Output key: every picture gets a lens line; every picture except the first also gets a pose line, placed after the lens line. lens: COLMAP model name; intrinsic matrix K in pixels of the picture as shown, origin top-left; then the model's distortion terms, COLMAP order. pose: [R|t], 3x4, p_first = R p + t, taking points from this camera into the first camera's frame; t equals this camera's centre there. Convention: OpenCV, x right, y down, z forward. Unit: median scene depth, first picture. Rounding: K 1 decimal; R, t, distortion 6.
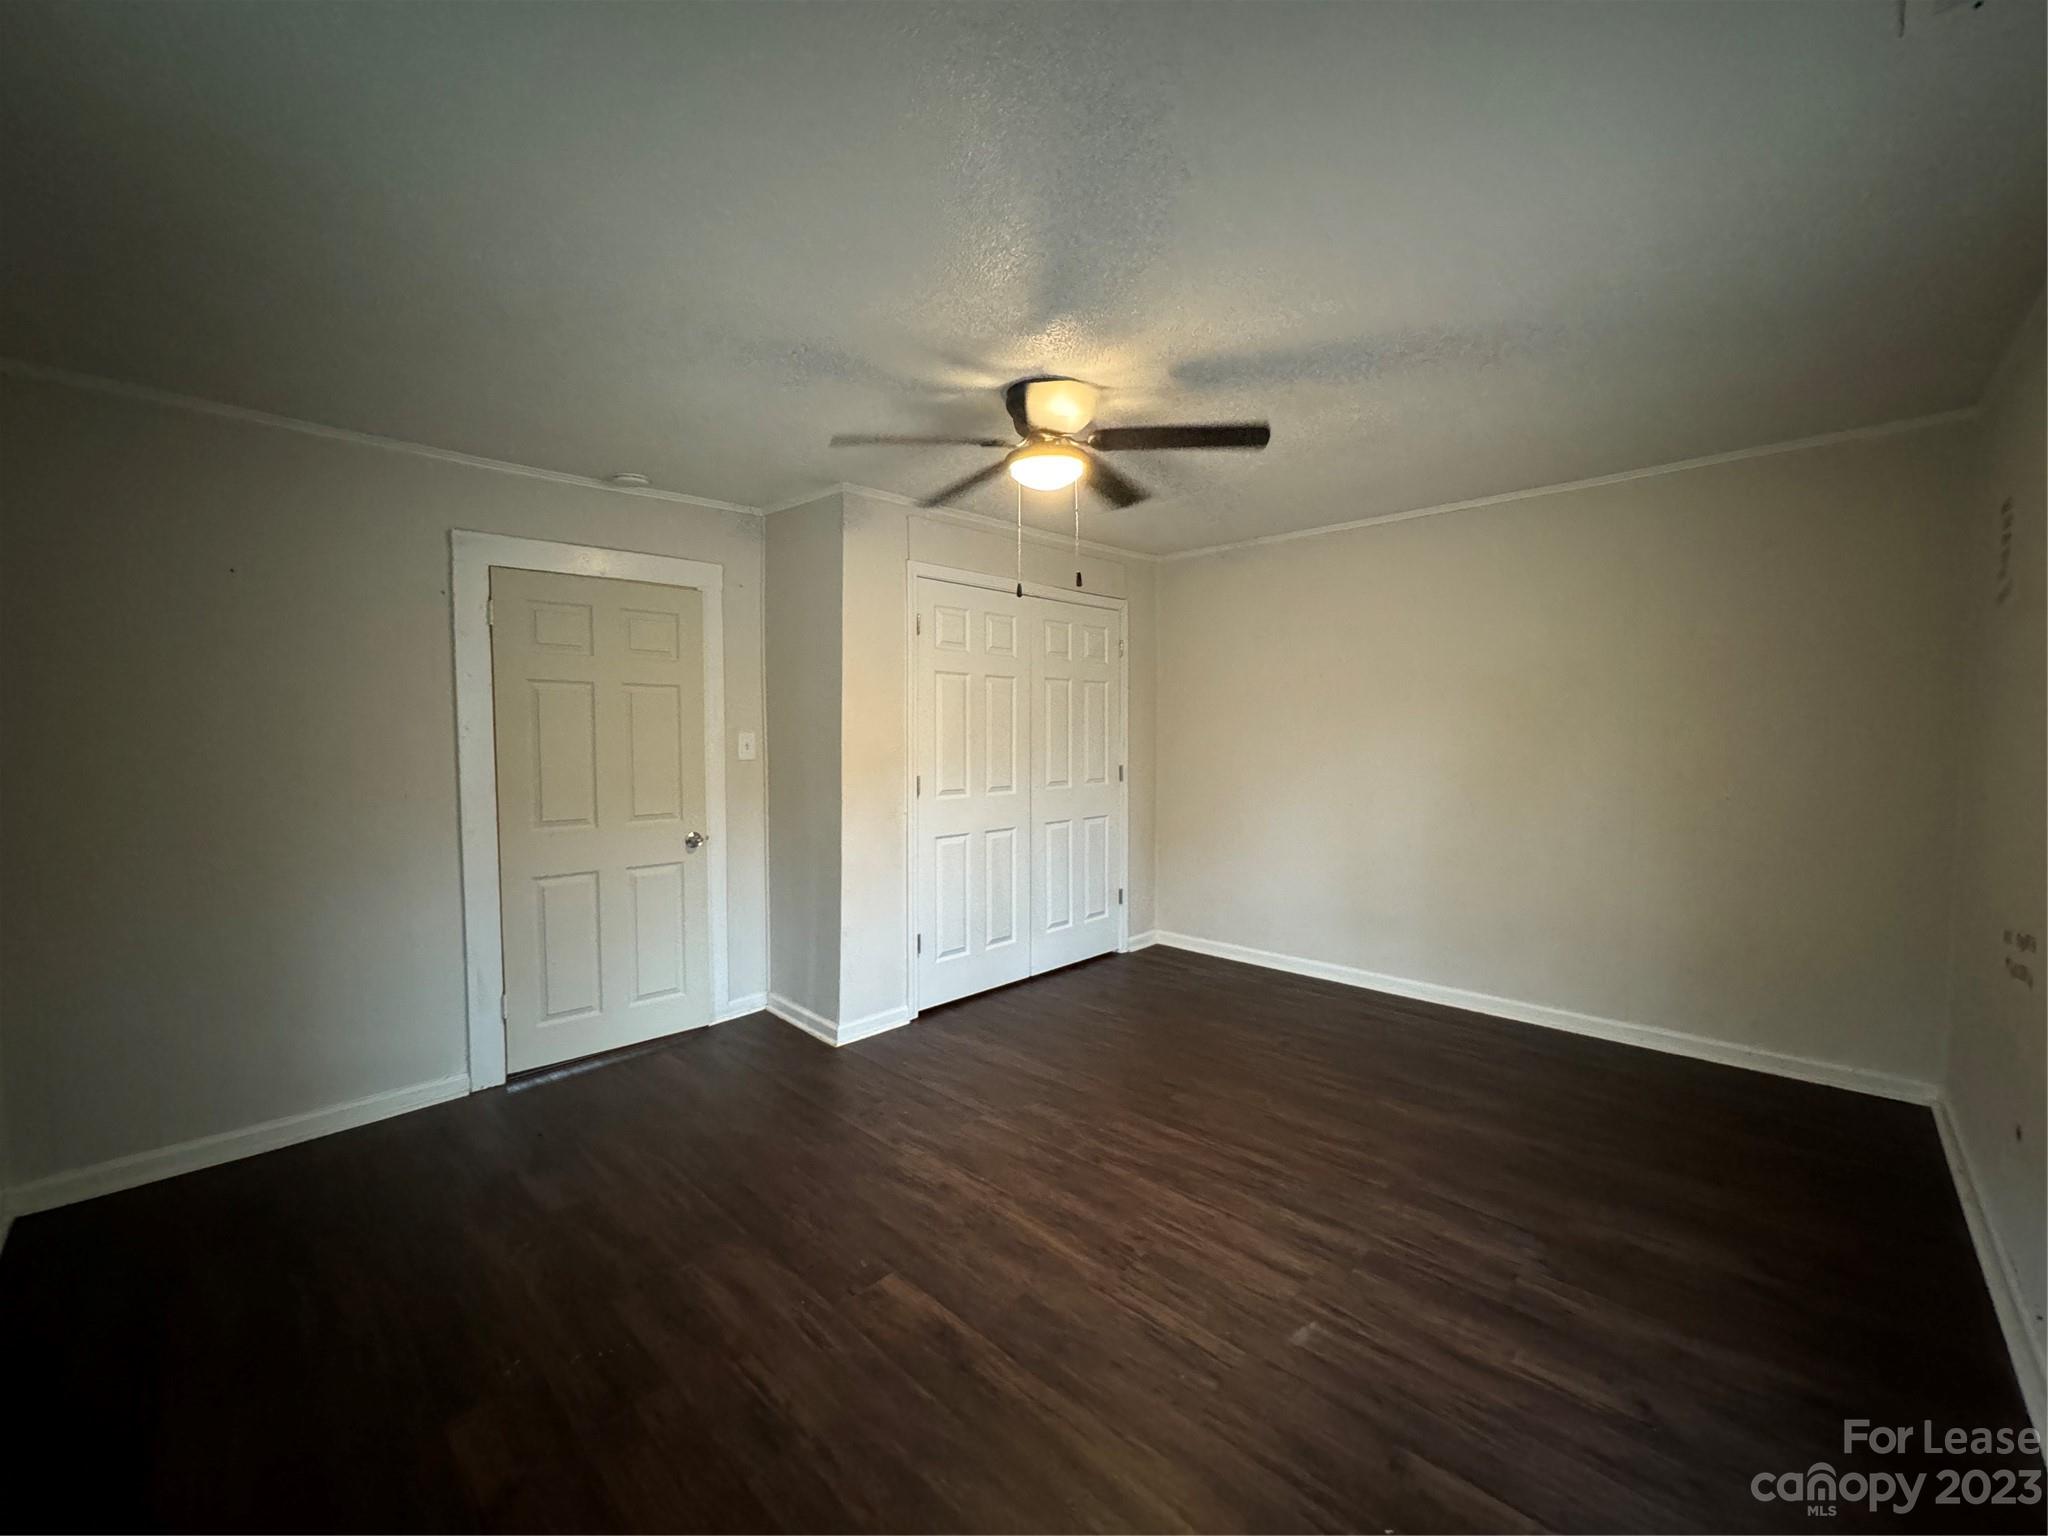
lens RADIAL K [[809.5, 0, 1026.9], [0, 809.5, 771.5], [0, 0, 1]] dist [0.001925, 0.000357]
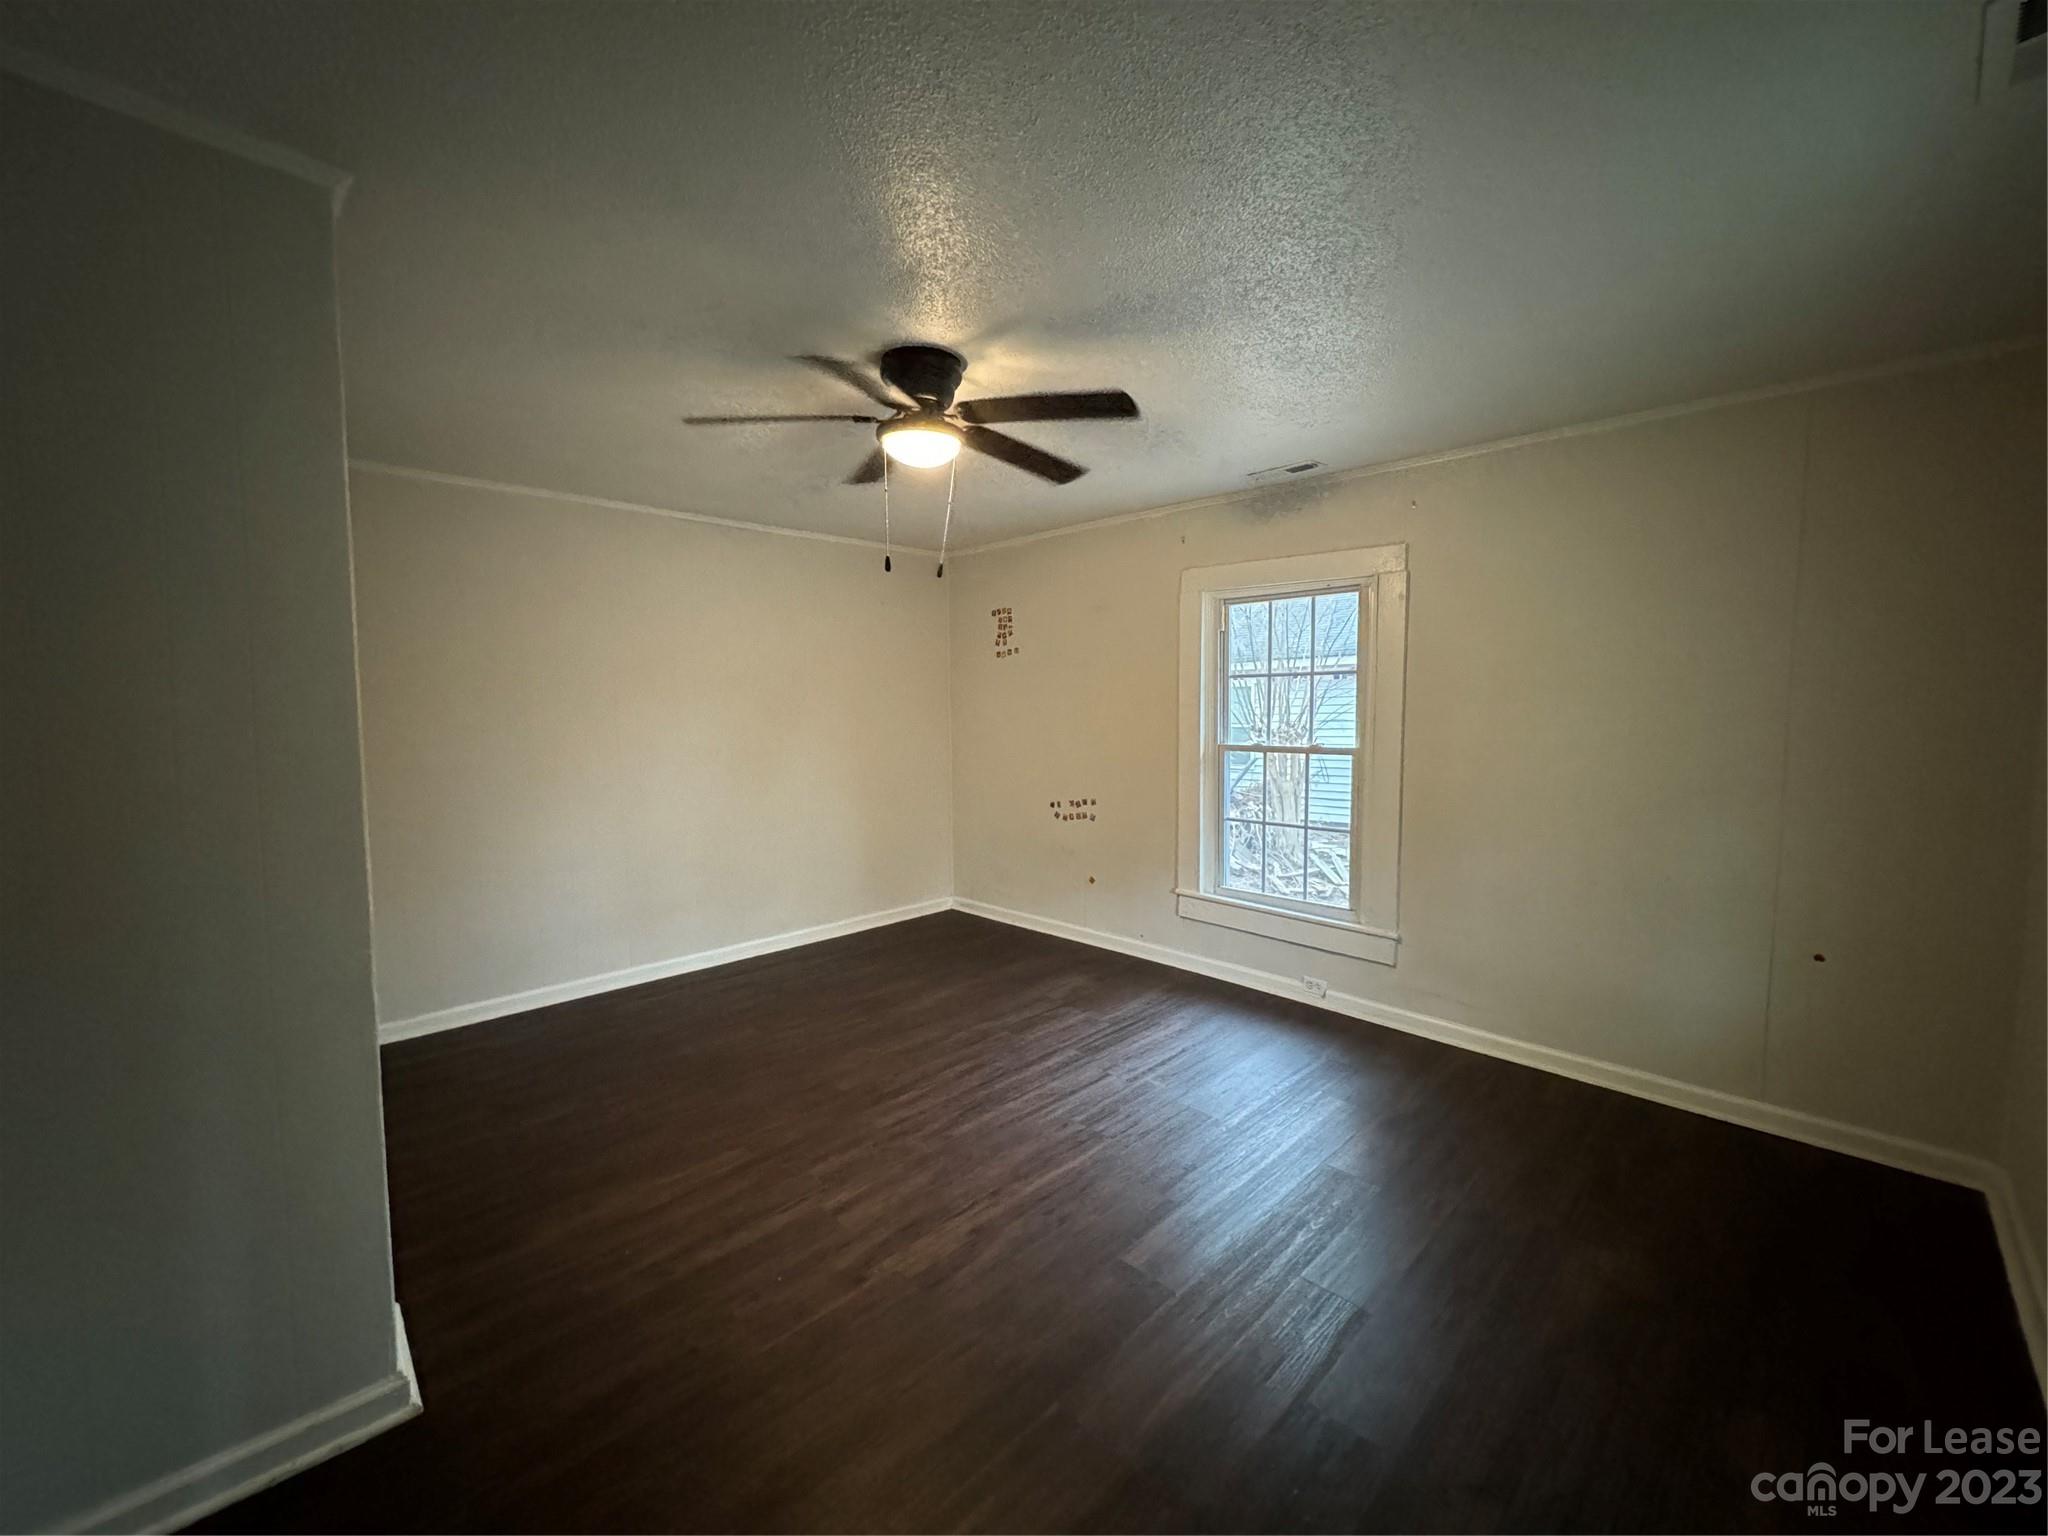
lens RADIAL K [[809.5, 0, 1030.3], [0, 809.5, 763.3], [0, 0, 1]] dist [0.001925, 0.000357]
pose [[0.033042, -0.071338, 0.996905, -0.859414], [0.063905, 0.995559, 0.069124, -0.058598], [-0.997409, 0.061423, 0.037454, 0.776556]]
